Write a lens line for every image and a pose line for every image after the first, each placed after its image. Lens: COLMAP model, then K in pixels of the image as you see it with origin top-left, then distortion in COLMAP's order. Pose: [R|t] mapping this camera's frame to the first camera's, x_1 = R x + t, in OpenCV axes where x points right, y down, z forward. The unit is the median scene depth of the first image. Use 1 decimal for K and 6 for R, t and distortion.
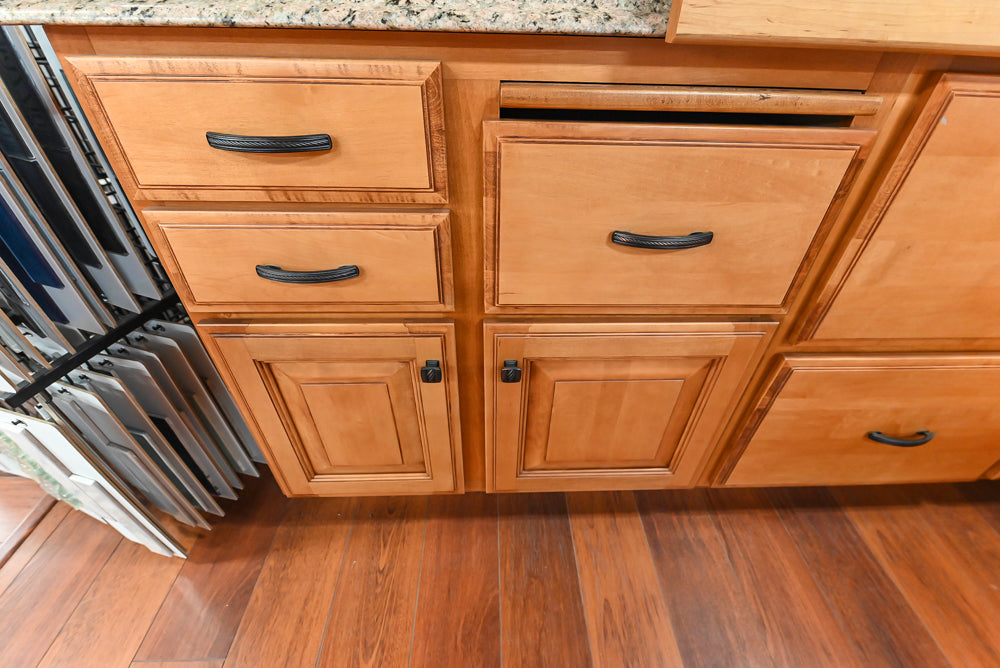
lens RADIAL K [[411.2, 0, 513.2], [0, 411.2, 316.5], [0, 0, 1]] dist [-0.004574, -0.004159]
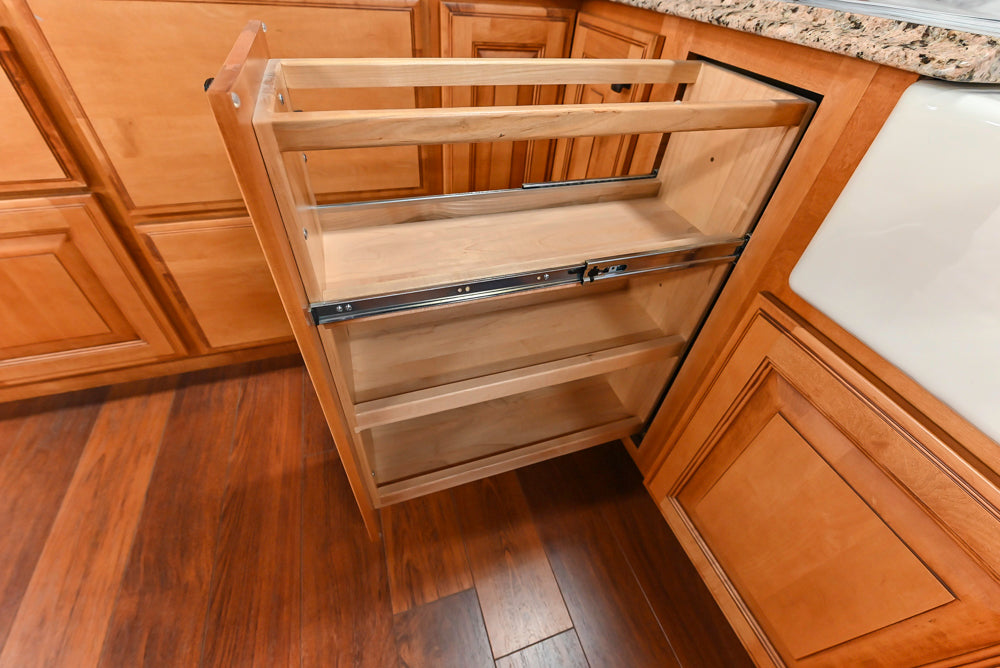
lens RADIAL K [[411.2, 0, 512.2], [0, 411.2, 318.8], [0, 0, 1]] dist [-0.004574, -0.004159]
pose [[0.954676, -0.151329, 0.256307, 1.229092], [0.123643, 0.984924, 0.120984, 0.327496], [-0.270751, -0.083810, 0.958994, -0.483342]]
